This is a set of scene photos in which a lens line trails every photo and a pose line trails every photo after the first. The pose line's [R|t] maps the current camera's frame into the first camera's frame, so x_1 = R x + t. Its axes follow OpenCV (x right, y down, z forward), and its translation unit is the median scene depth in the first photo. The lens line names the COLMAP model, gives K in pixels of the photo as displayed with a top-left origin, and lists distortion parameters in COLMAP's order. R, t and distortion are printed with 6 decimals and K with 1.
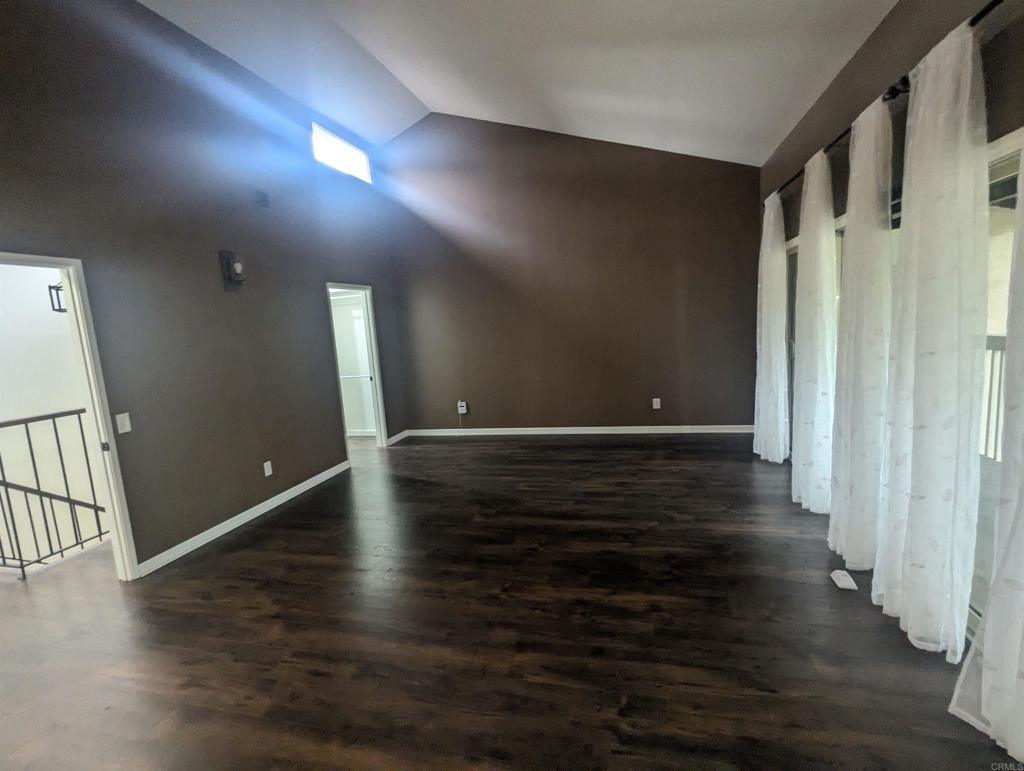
lens RADIAL K [[480.6, 0, 513.0], [0, 480.6, 386.7], [0, 0, 1]] dist [-0.000954, -0.000122]
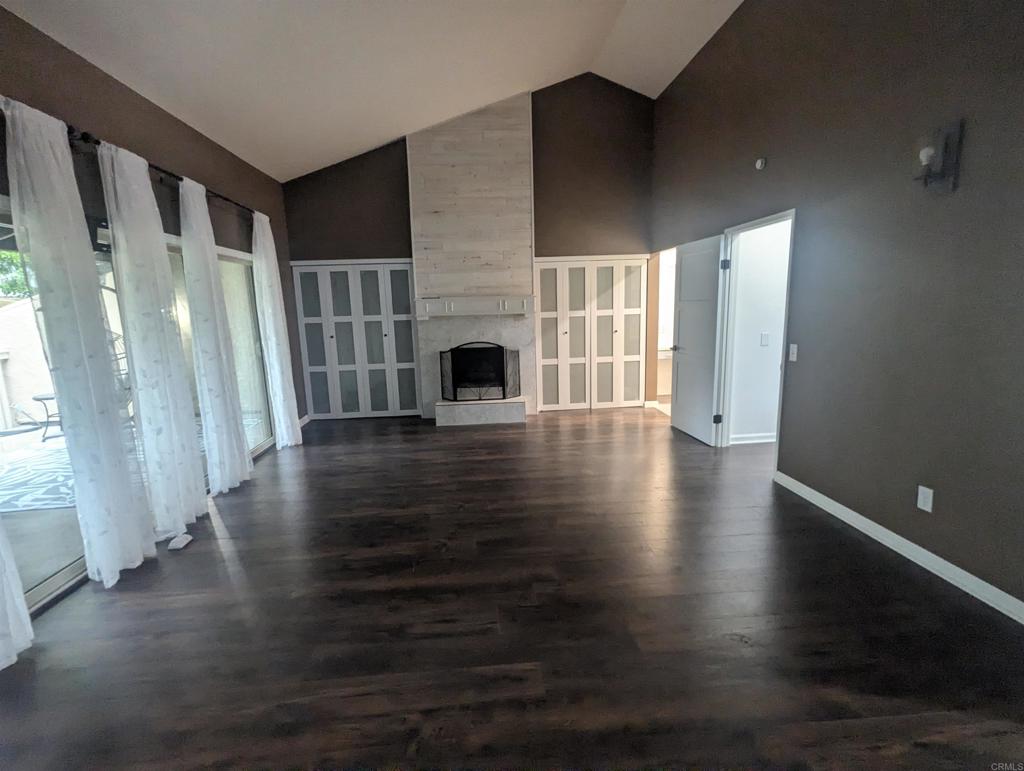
lens RADIAL K [[480.6, 0, 511.5], [0, 480.6, 388.6], [0, 0, 1]] dist [-0.000954, -0.000122]
pose [[-0.936624, 0.154627, -0.314365, 0.165812], [0.051515, 0.948359, 0.312987, -0.210671], [0.346527, 0.276957, -0.896222, 1.630803]]
